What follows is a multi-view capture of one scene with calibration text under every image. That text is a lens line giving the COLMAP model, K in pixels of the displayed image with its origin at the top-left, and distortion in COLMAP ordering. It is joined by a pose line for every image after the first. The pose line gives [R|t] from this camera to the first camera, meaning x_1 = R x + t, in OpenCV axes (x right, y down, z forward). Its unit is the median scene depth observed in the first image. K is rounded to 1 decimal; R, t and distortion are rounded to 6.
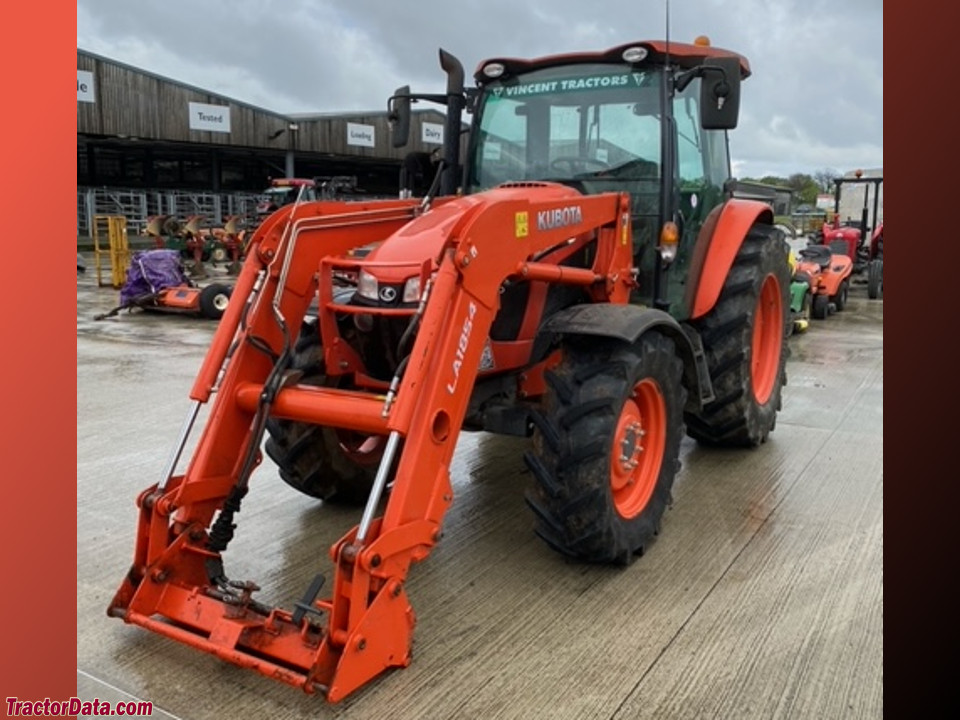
lens RADIAL K [[800.6, 0, 479.3], [0, 800.6, 368.7], [0, 0, 1]] dist [0.064365, -0.093328]
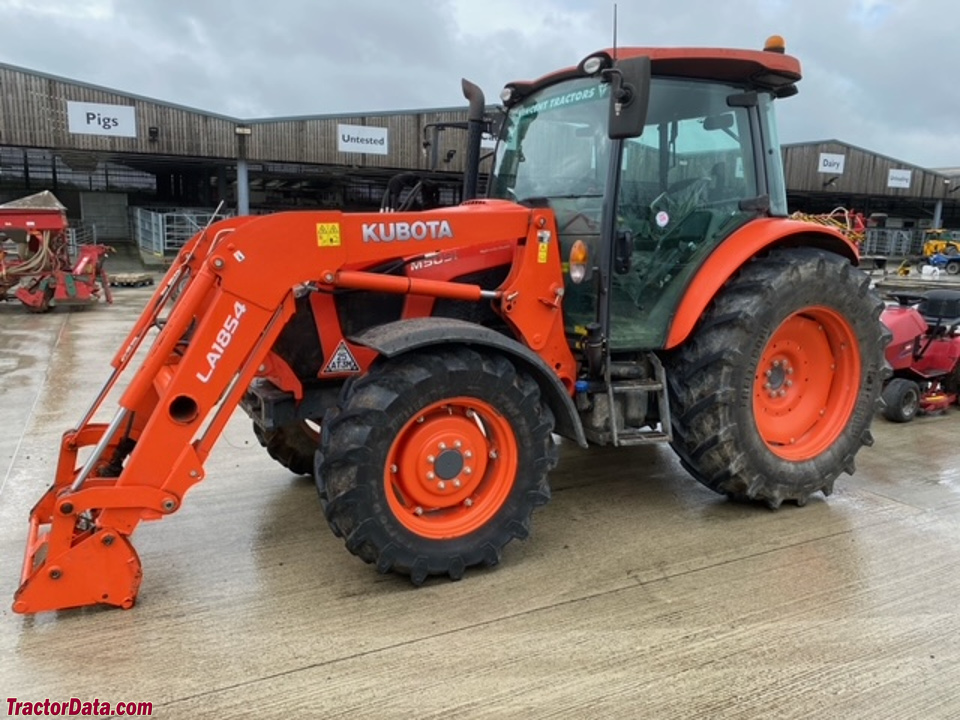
lens RADIAL K [[719.6, 0, 480.0], [0, 719.6, 360.0], [0, 0, 1]] dist [0.049763, -0.058280]
pose [[0.860337, 0.100036, -0.499813, 0.513960], [-0.114167, 0.993459, 0.002320, -0.029596], [0.496776, 0.055066, 0.866130, 0.203585]]
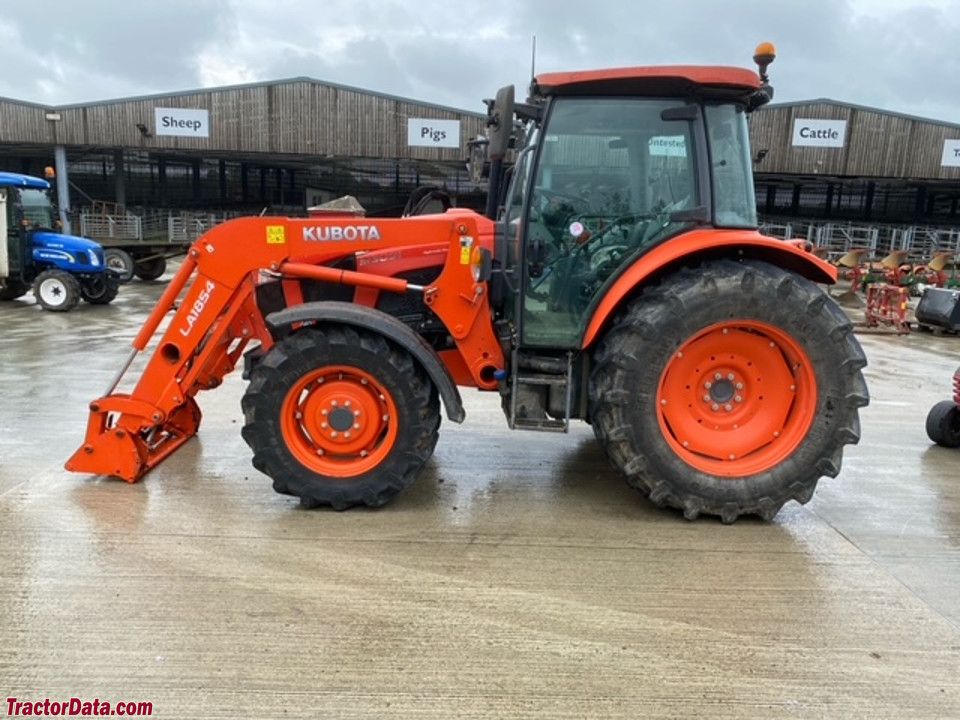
lens RADIAL K [[719.6, 0, 480.0], [0, 719.6, 360.0], [0, 0, 1]] dist [0.049763, -0.058280]
pose [[0.553658, 0.171489, -0.814896, 0.948959], [-0.199608, 0.977368, 0.070062, -0.090243], [0.808468, 0.123870, 0.575358, 0.420225]]
